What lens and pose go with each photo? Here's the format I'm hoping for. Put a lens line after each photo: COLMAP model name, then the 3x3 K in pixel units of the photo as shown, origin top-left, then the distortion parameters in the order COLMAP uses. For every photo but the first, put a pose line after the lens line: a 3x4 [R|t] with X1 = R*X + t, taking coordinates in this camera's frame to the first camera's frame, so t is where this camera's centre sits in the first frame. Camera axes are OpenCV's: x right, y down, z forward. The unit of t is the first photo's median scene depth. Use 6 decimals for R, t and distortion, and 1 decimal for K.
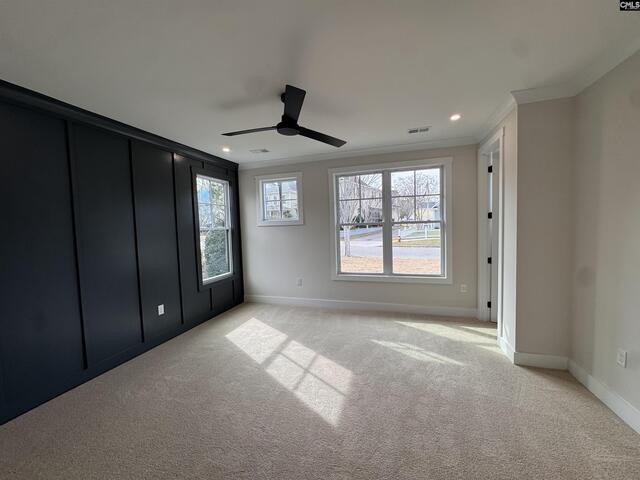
lens RADIAL K [[256.8, 0, 319.1], [0, 256.8, 239.9], [0, 0, 1]] dist [0.002785, -0.000568]
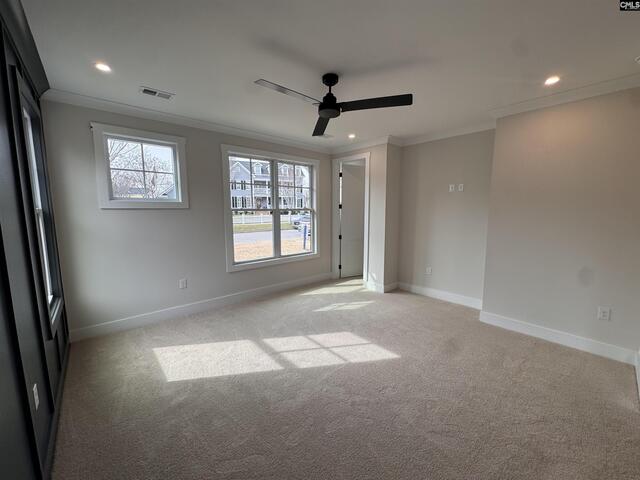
lens RADIAL K [[256.8, 0, 318.7], [0, 256.8, 241.5], [0, 0, 1]] dist [0.002785, -0.000568]
pose [[0.514211, -0.076878, 0.854212, -0.697816], [0.036330, 0.997033, 0.067862, 0.000404], [-0.856894, -0.003862, 0.515478, 0.360962]]
